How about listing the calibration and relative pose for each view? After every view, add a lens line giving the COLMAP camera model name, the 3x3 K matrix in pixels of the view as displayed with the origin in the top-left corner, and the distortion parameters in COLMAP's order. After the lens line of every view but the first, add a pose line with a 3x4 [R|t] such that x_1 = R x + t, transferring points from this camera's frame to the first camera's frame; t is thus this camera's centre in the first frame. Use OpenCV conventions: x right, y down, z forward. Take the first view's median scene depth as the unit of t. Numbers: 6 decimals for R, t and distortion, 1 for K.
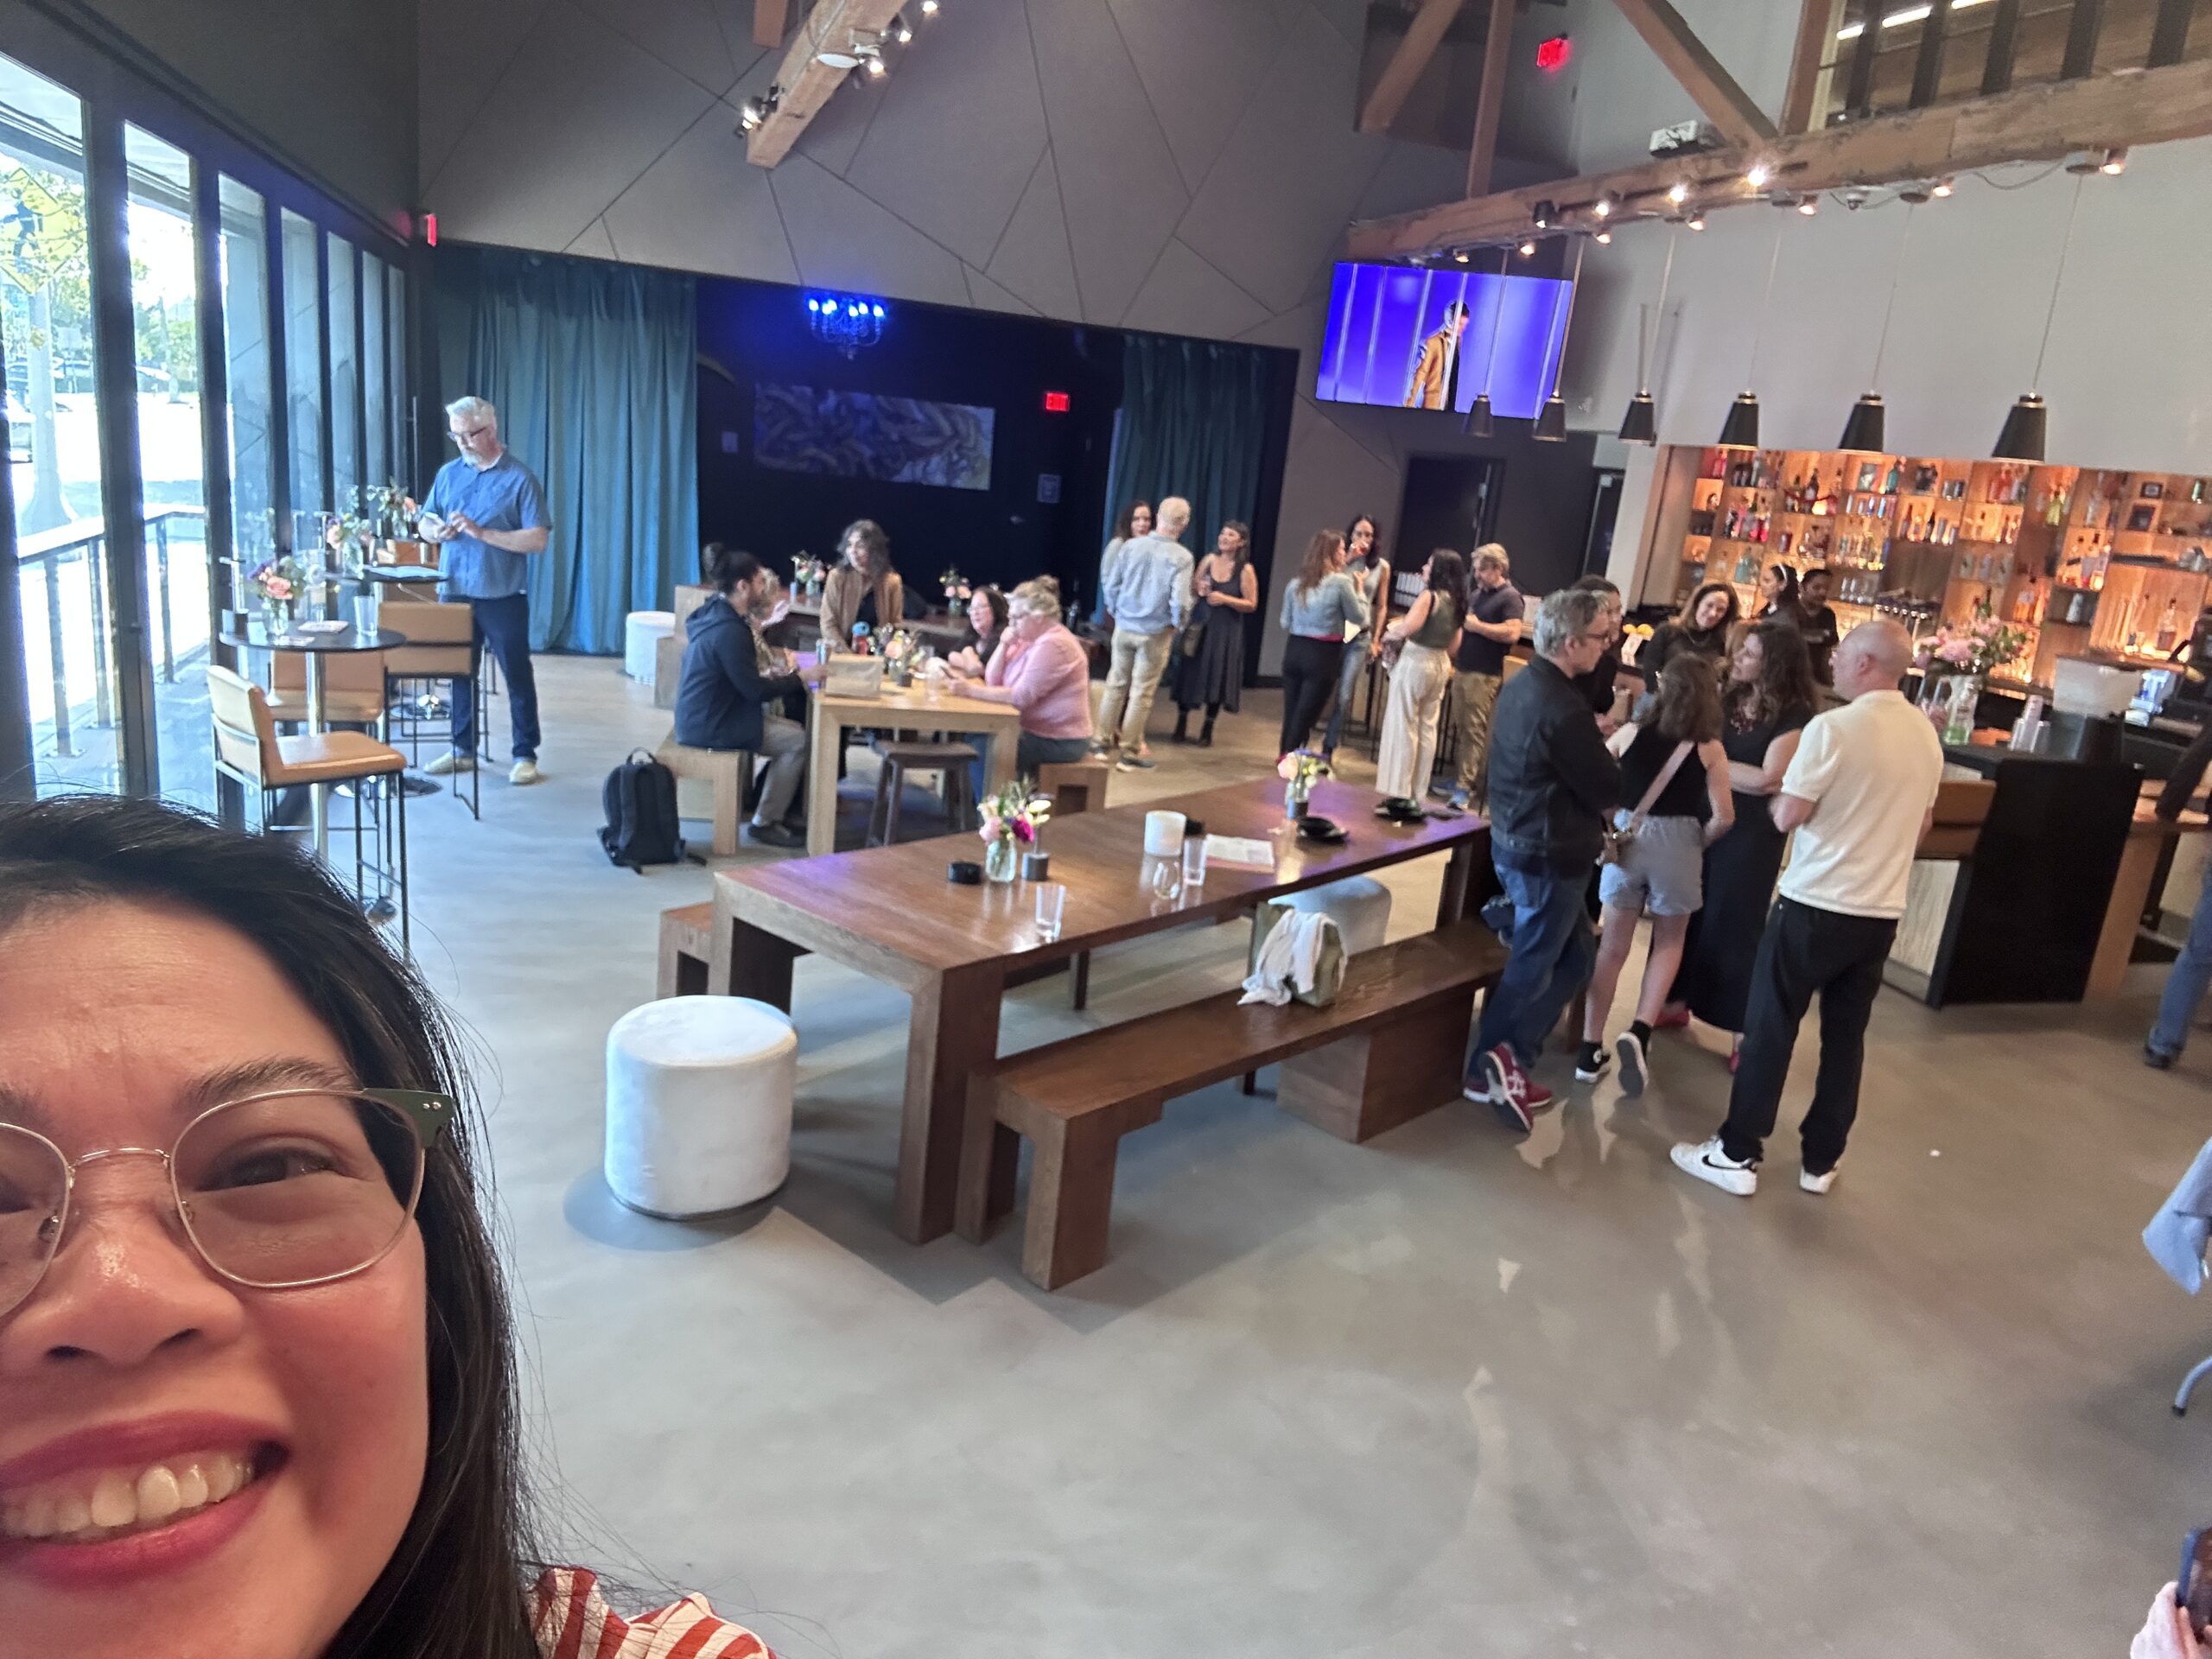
lens RADIAL K [[1478.3, 0, 1120.4], [0, 1478.3, 840.1], [0, 0, 1]] dist [0.013533, 0.000325]
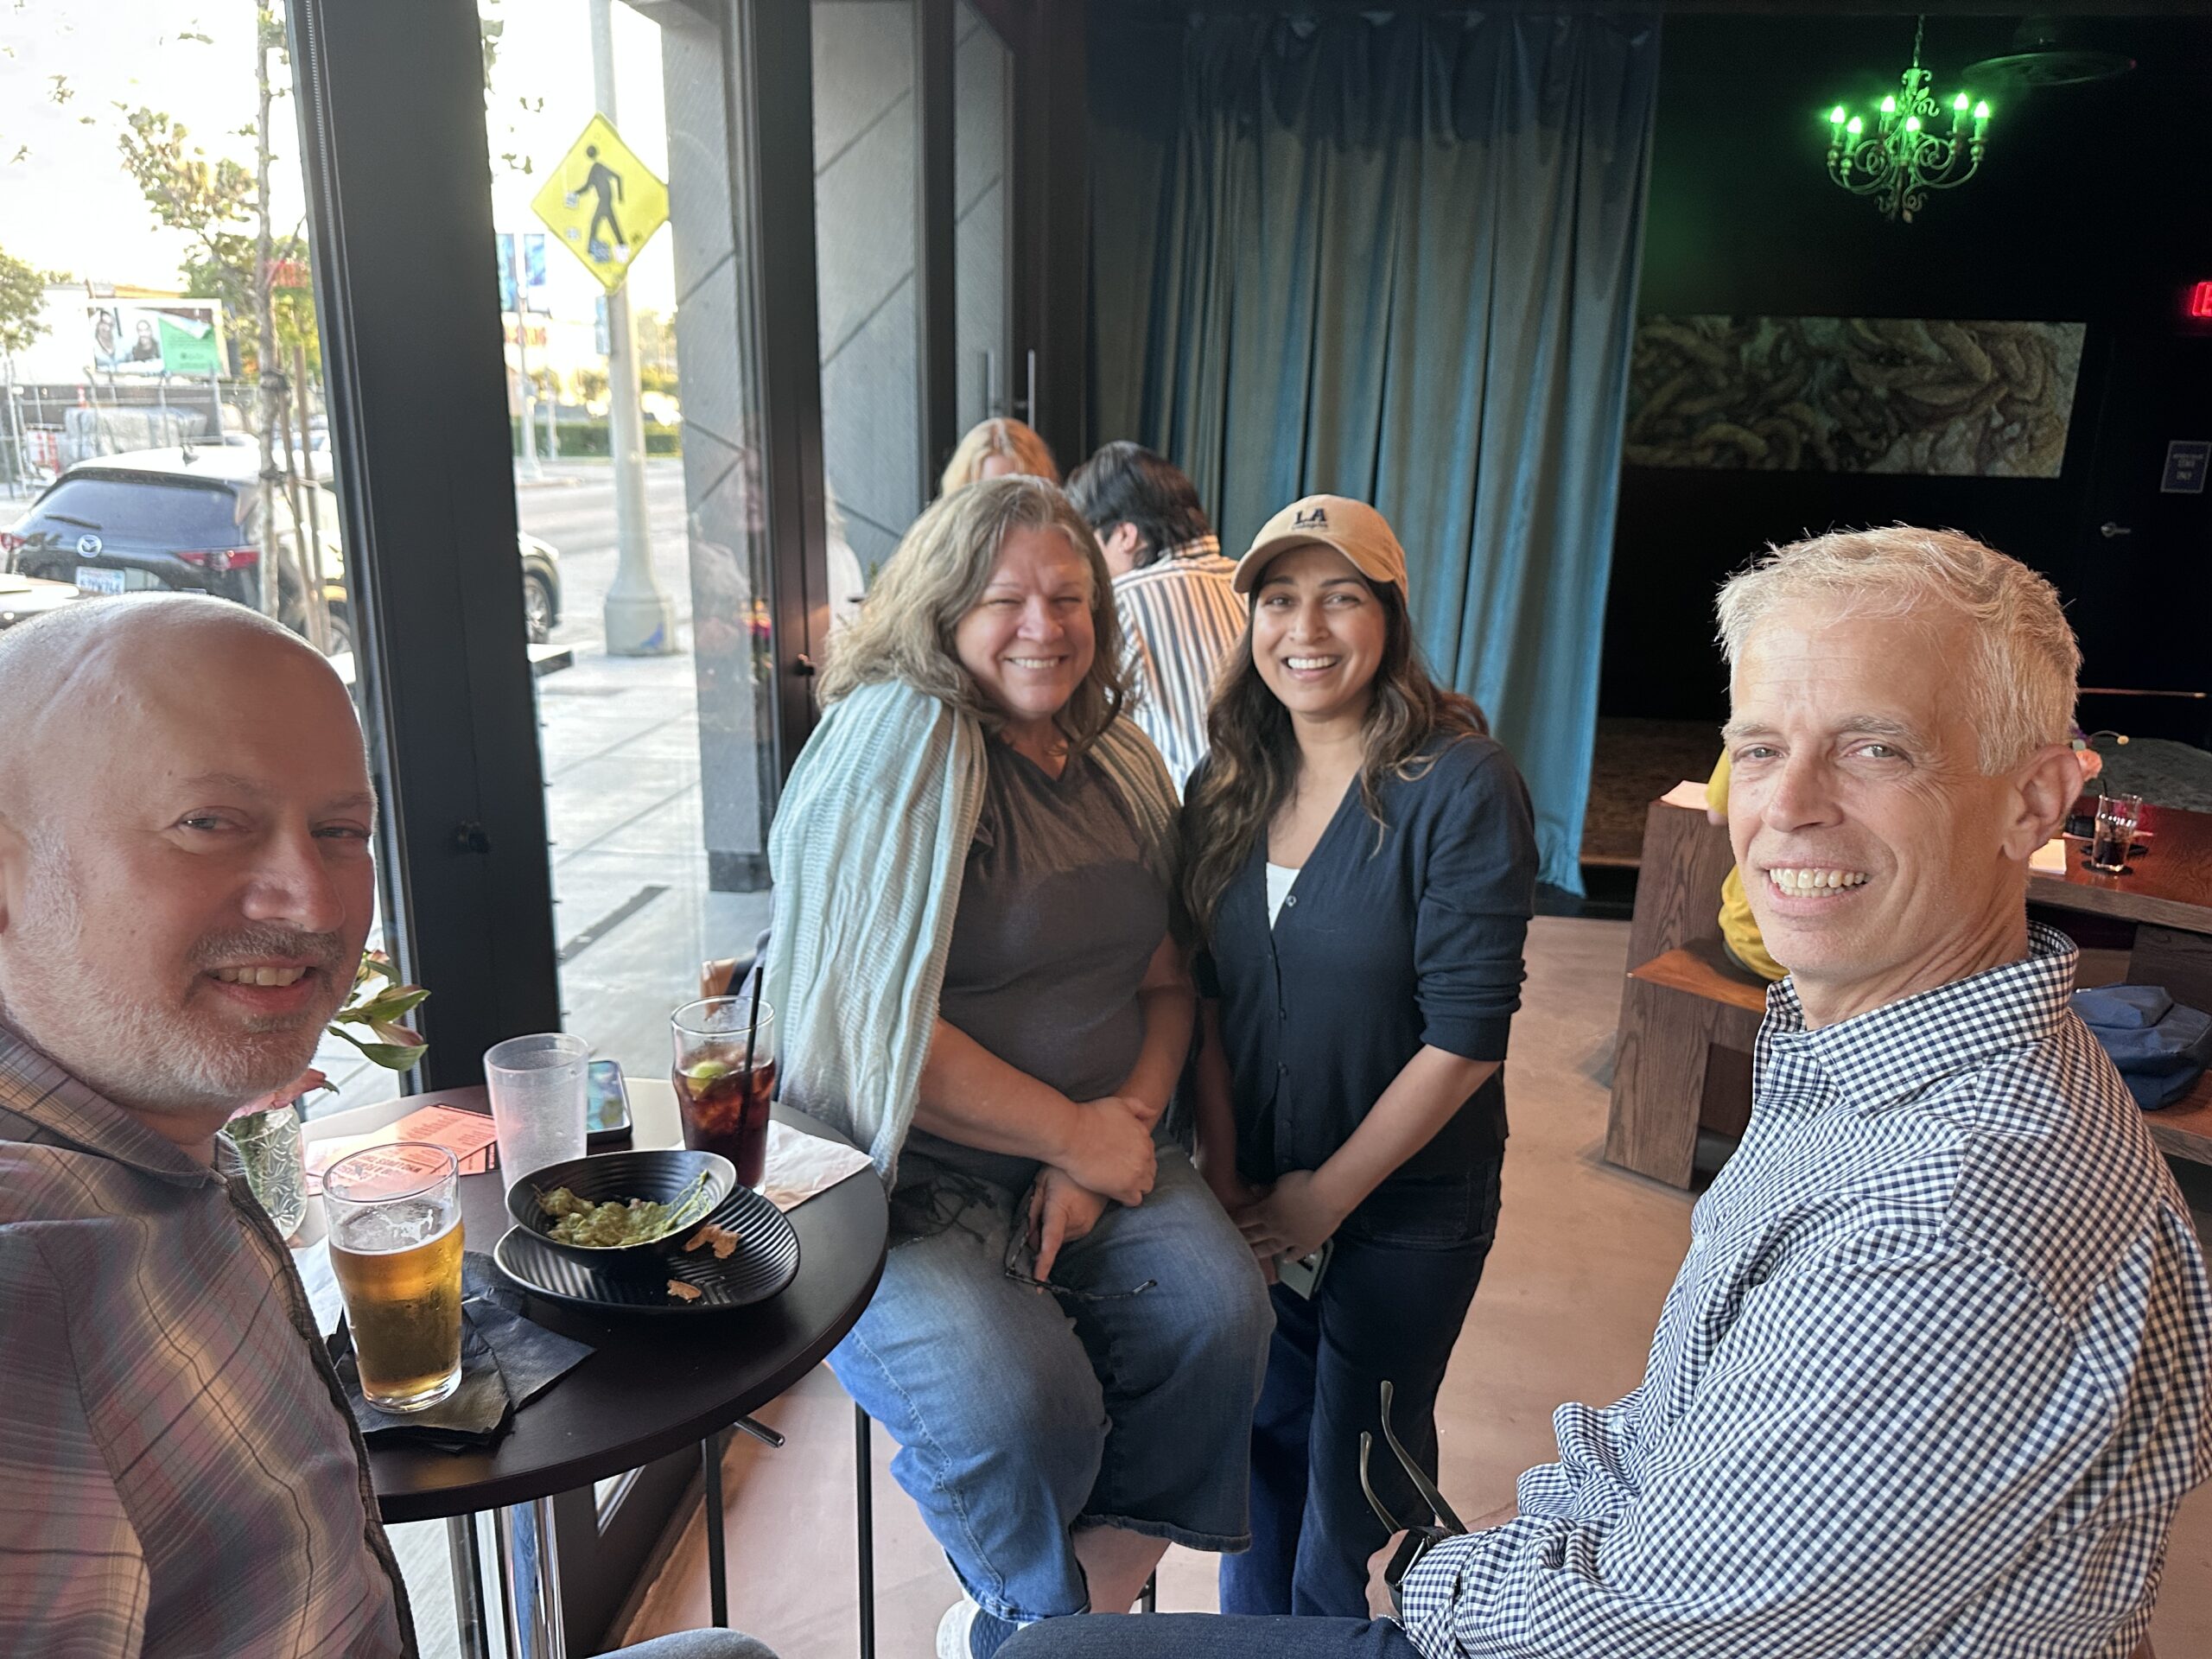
lens RADIAL K [[1527.7, 0, 1113.1], [0, 1527.7, 848.5], [0, 0, 1]] dist [-0.007480, -0.016069]
pose [[0.897308, 0.038992, -0.439679, -0.153797], [-0.041149, 0.999142, 0.004630, -0.094653], [0.439483, 0.013937, 0.898143, 0.371912]]
